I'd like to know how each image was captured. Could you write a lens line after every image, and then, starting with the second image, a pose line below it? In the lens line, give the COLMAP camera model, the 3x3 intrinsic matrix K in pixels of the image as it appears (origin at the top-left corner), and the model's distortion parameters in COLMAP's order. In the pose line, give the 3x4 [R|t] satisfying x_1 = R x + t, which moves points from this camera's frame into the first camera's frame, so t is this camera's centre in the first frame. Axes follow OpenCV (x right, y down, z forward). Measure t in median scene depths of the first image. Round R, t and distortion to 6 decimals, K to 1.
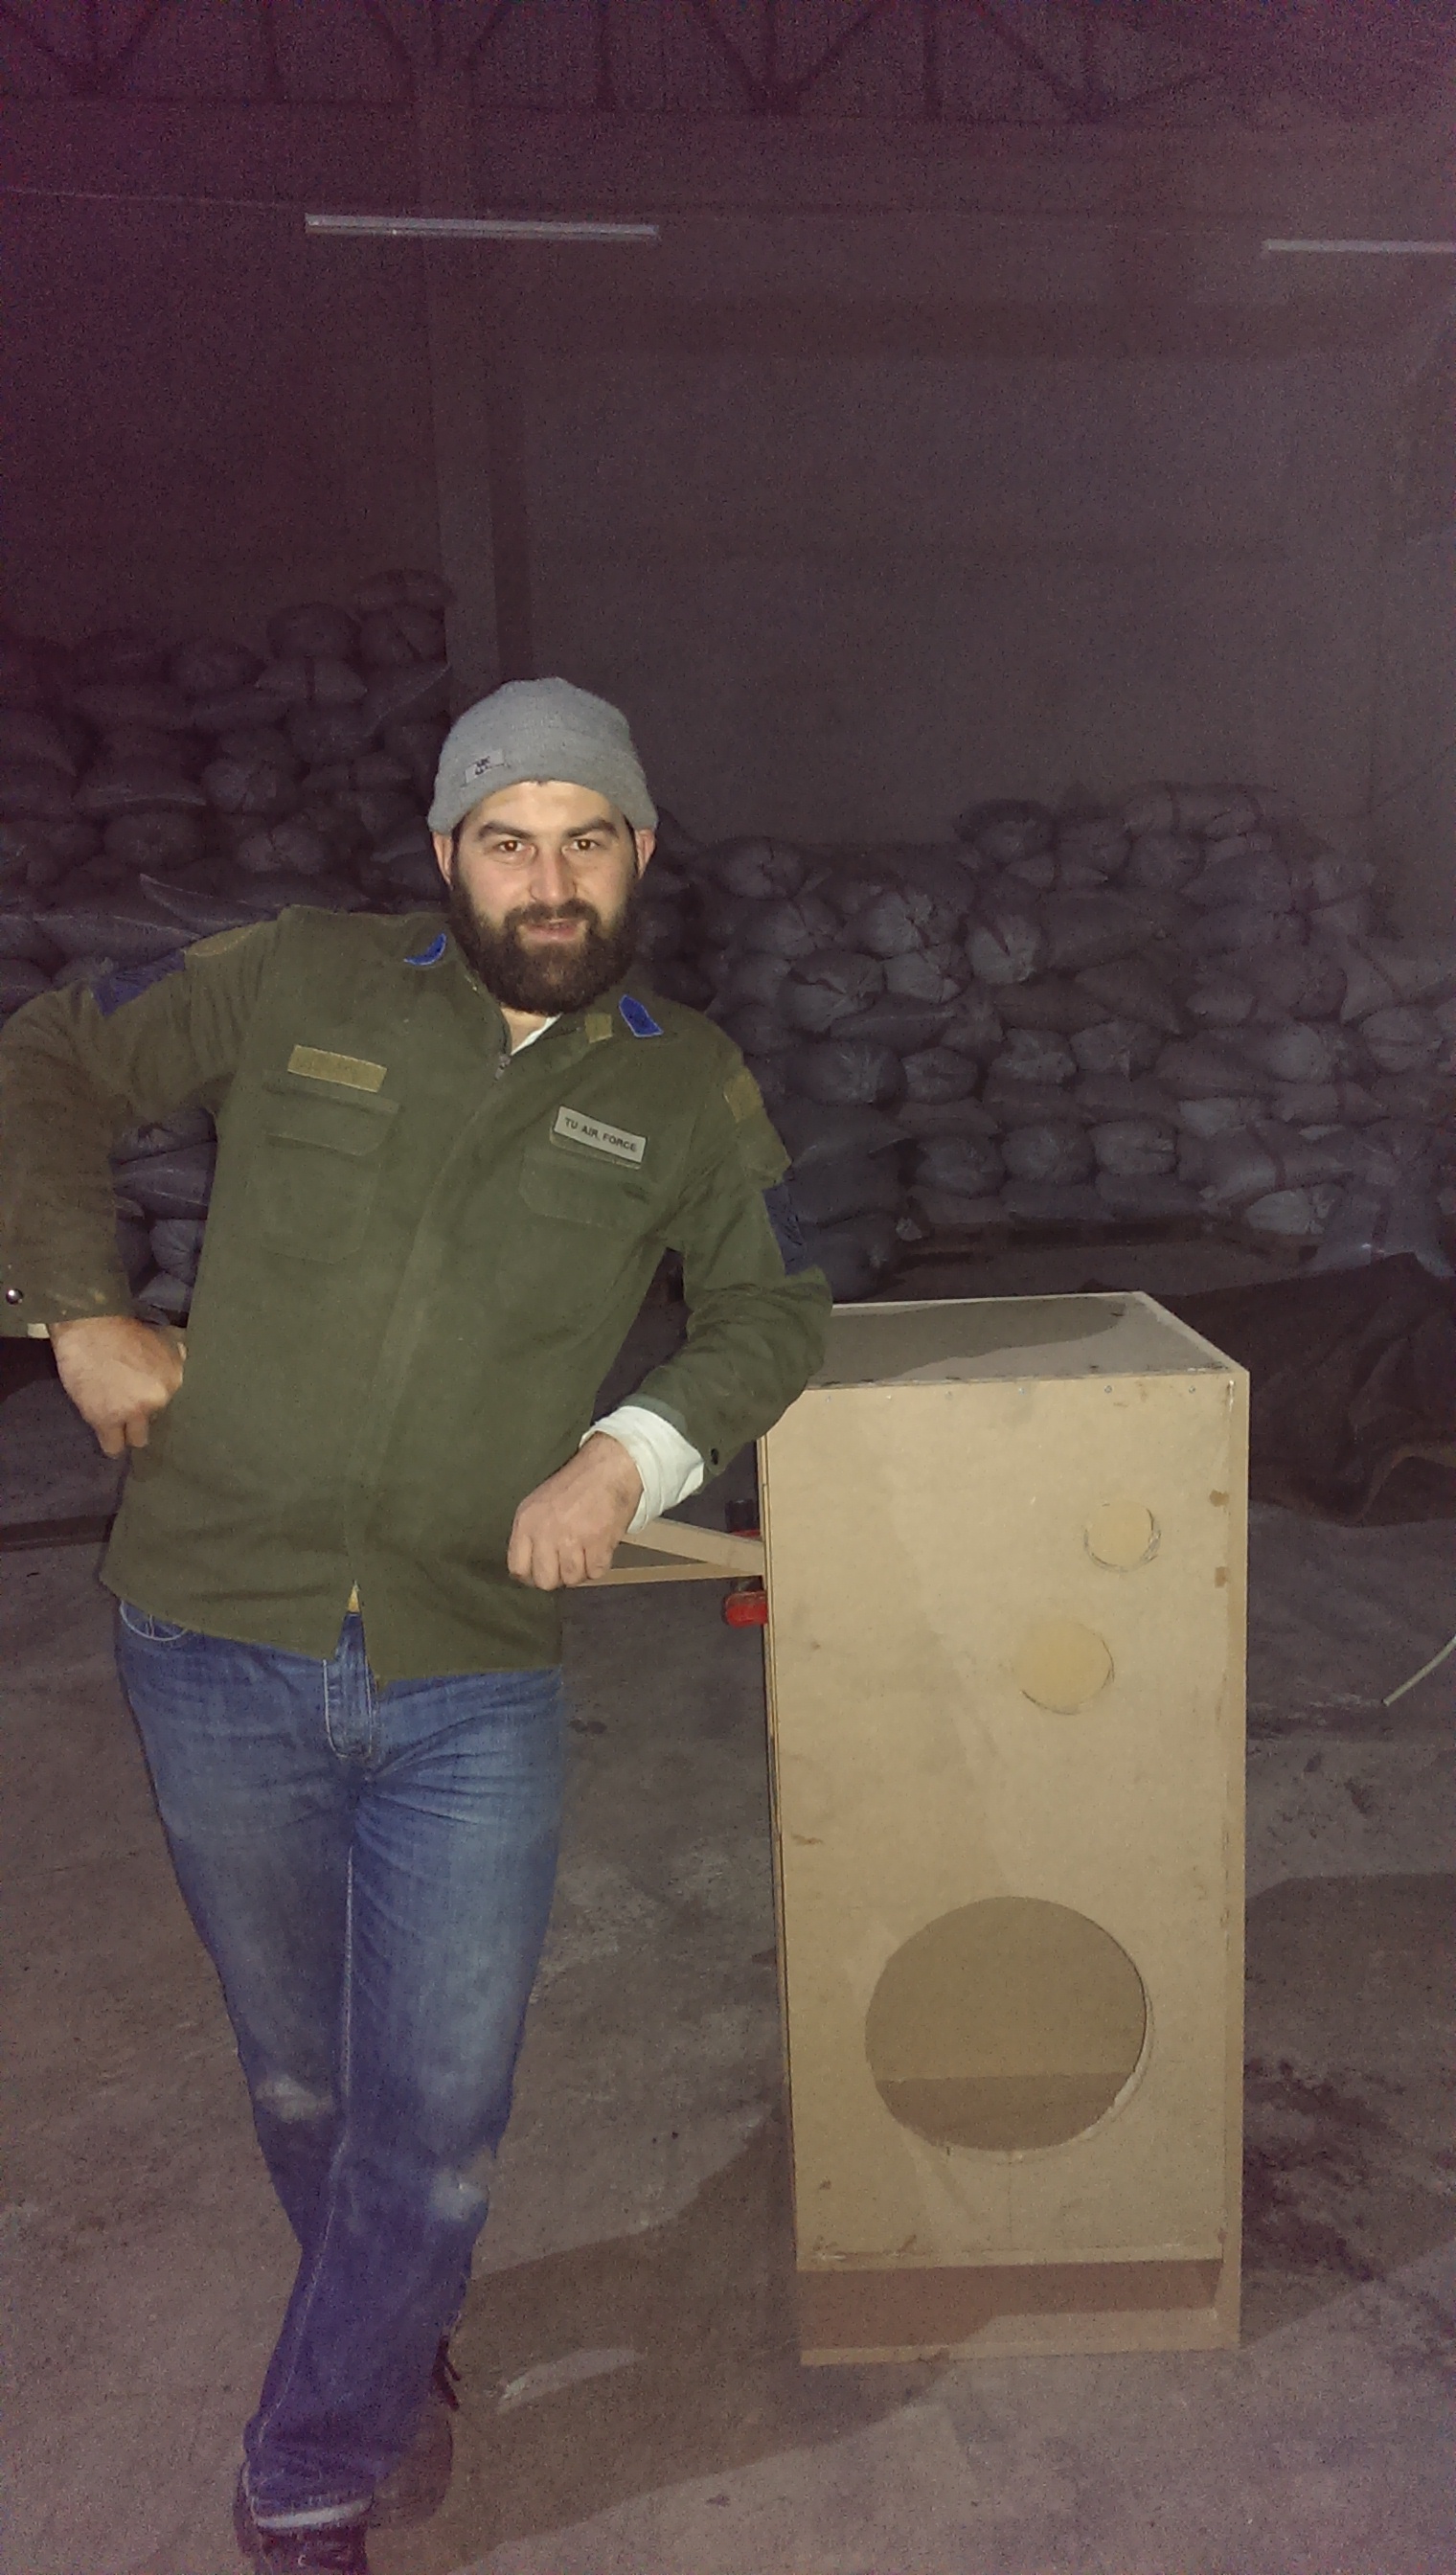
lens RADIAL K [[1800.0, 0, 728.1], [0, 1800.0, 1301.2], [0, 0, 1]] dist [0.068496, -0.091379]
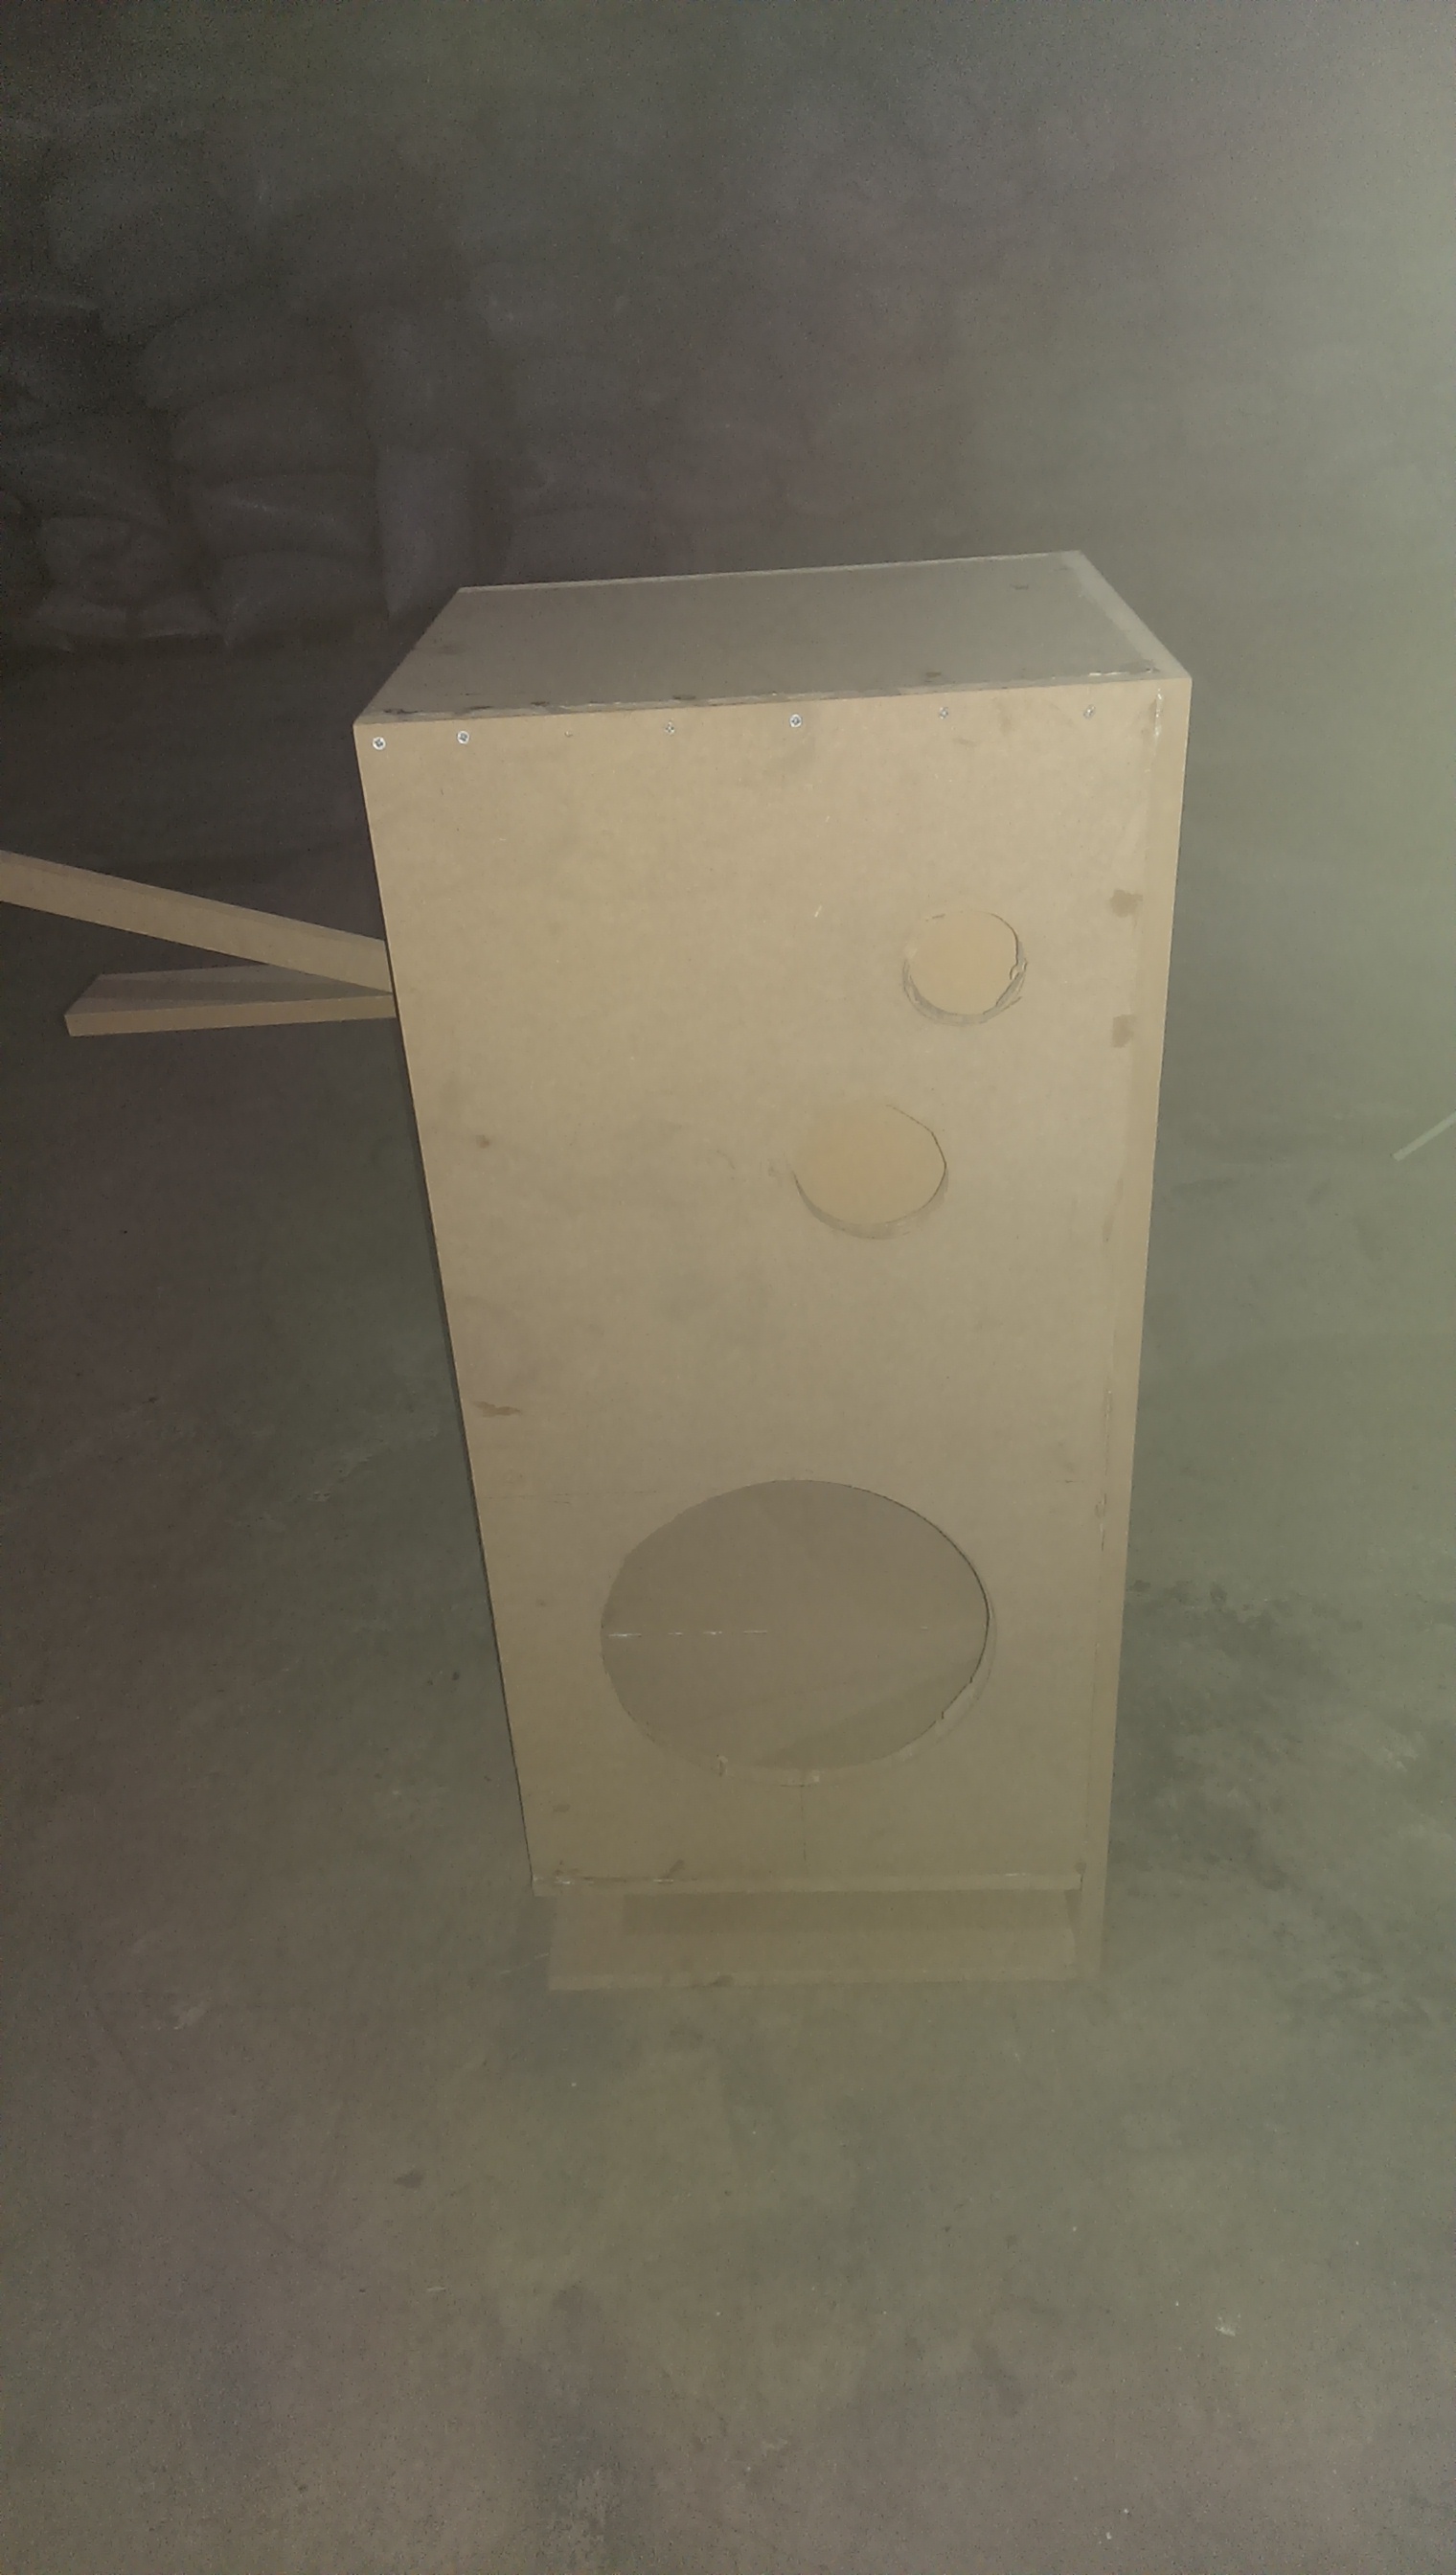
lens RADIAL K [[1800.0, 0, 728.1], [0, 1800.0, 1301.2], [0, 0, 1]] dist [0.068496, -0.091379]
pose [[0.999278, 0.000235, -0.037992, 0.150945], [0.013033, 0.937181, 0.348600, 0.020179], [0.035687, -0.348843, 0.936501, 0.360465]]
